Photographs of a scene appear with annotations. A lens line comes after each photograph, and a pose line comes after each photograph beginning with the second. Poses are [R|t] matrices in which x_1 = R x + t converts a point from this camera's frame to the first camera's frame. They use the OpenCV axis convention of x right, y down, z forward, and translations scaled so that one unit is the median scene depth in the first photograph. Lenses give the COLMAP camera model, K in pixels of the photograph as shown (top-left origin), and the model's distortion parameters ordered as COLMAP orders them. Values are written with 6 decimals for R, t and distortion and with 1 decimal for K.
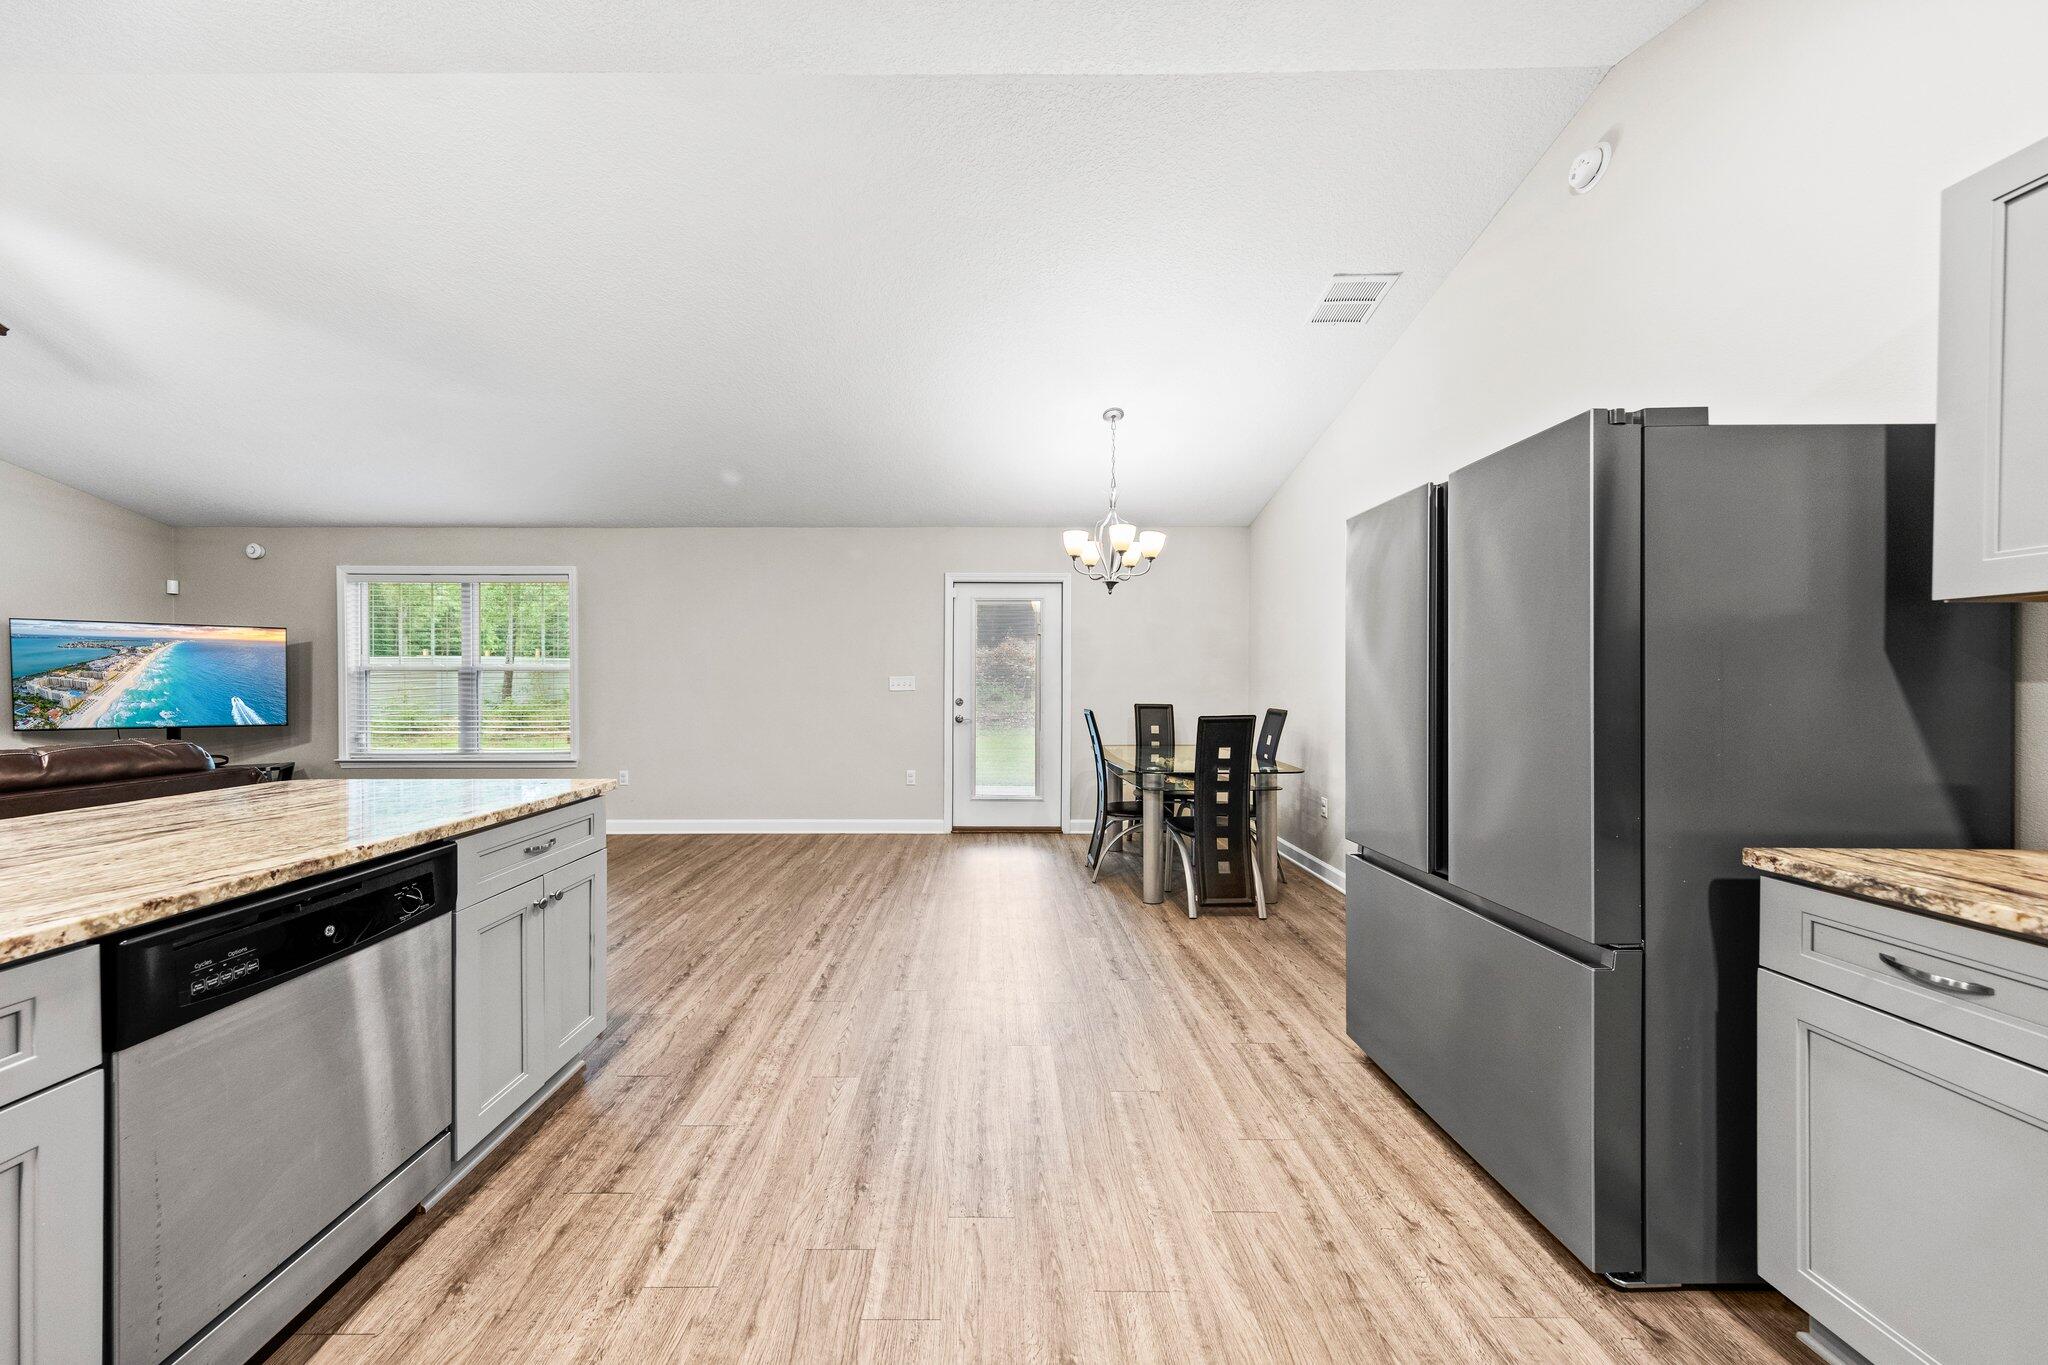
lens RADIAL K [[676.4, 0, 989.1], [0, 676.4, 684.0], [0, 0, 1]] dist [-0.000571, -0.000211]
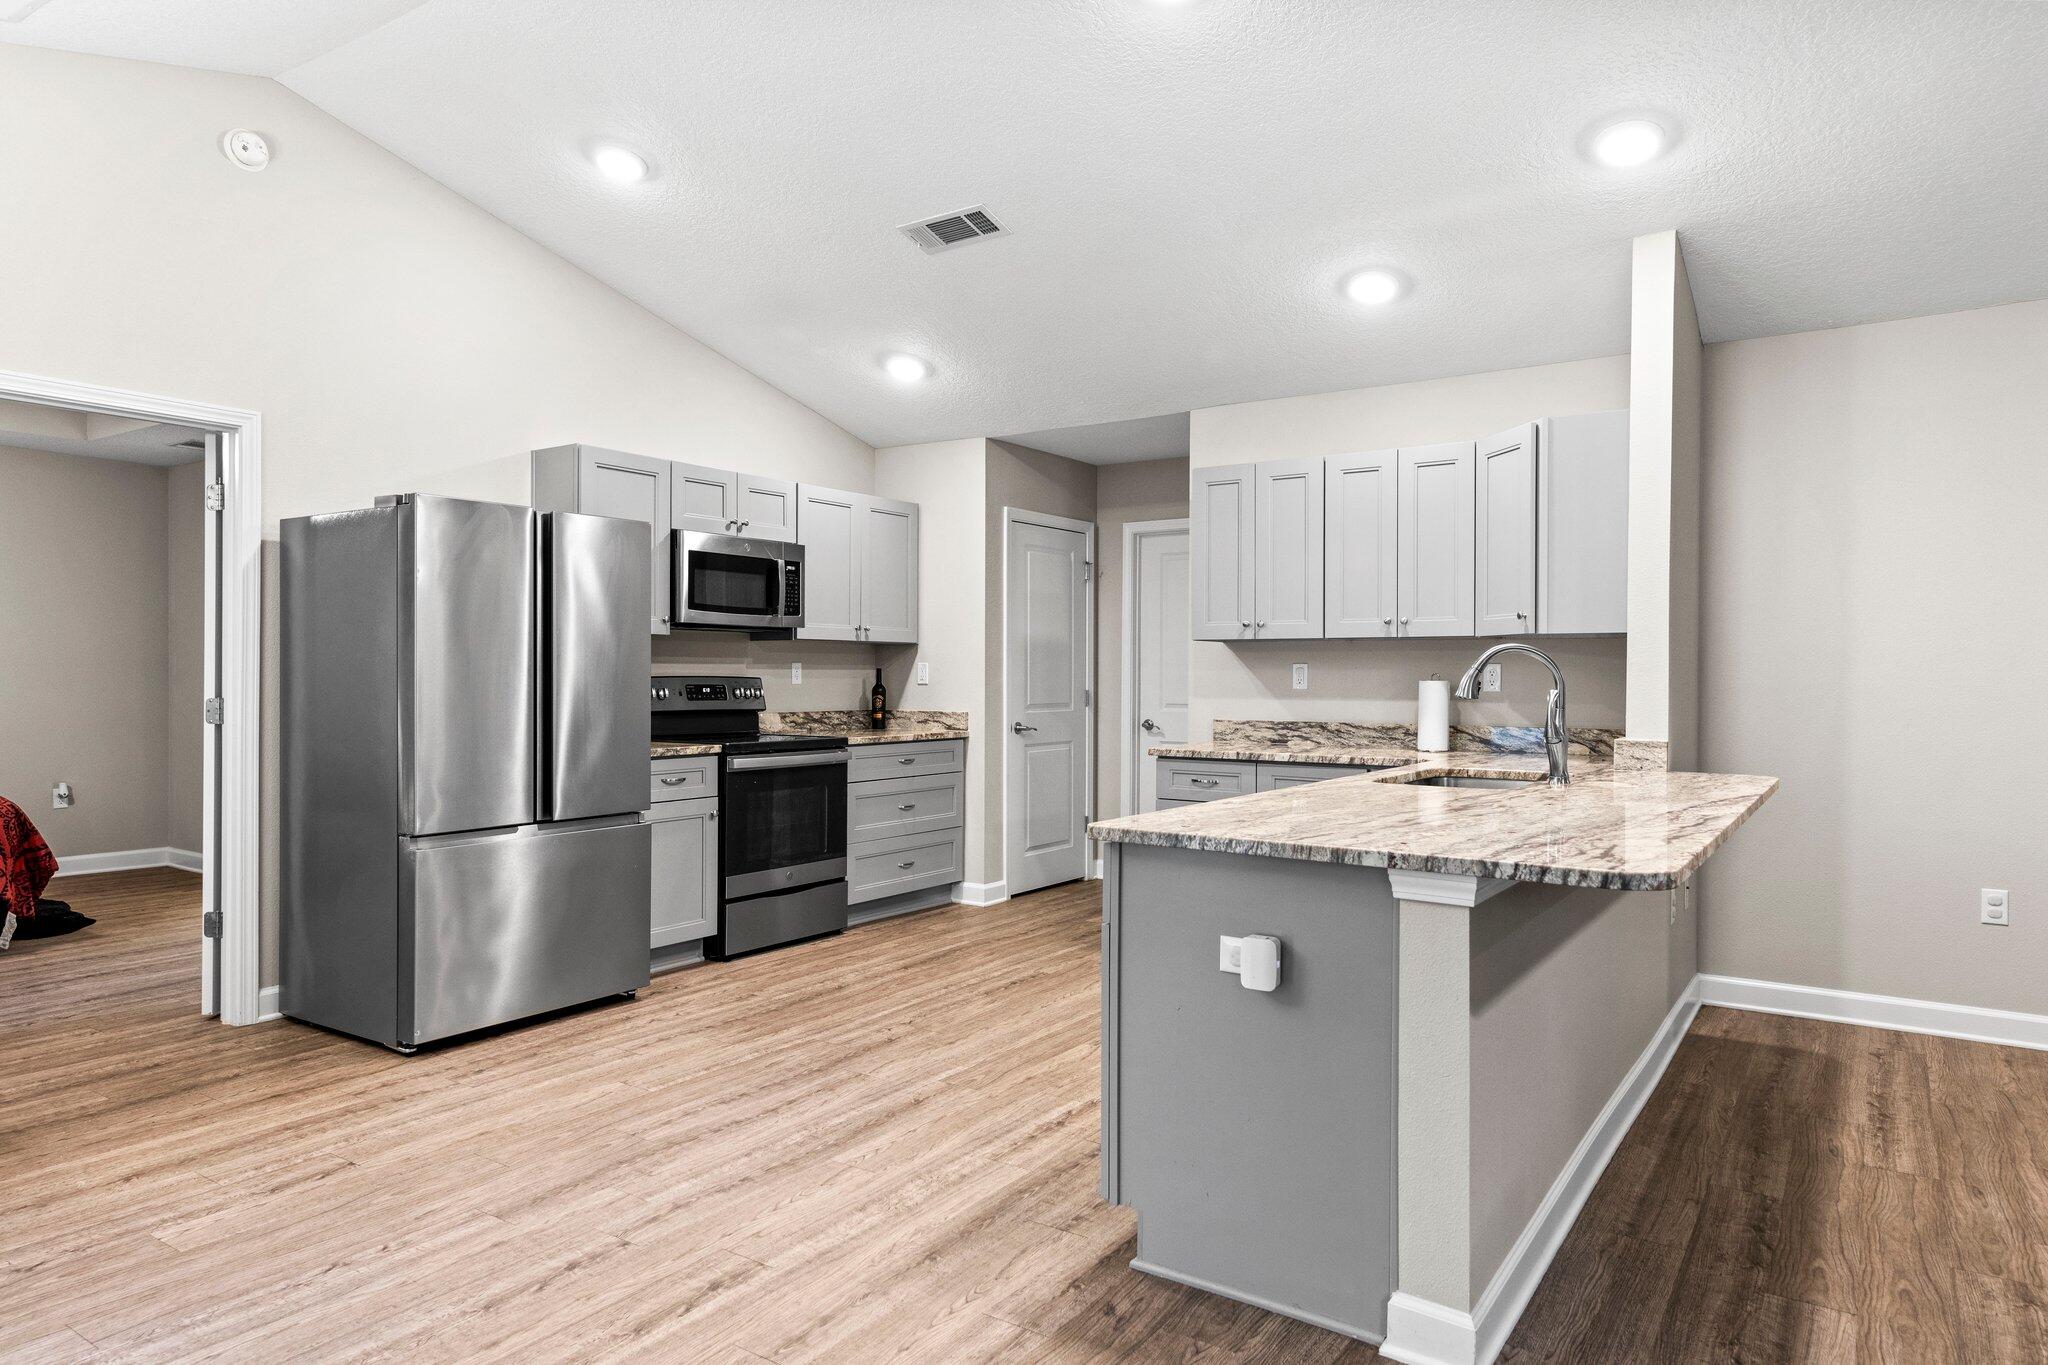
lens RADIAL K [[1259.7, 0, 1023.7], [0, 1259.7, 676.6], [0, 0, 1]] dist [0.006634, 0.001215]
pose [[-0.828040, -0.006047, 0.560637, -1.391098], [-0.003574, 0.999978, 0.005509, -0.003435], [-0.560658, 0.002558, -0.828043, 2.408043]]
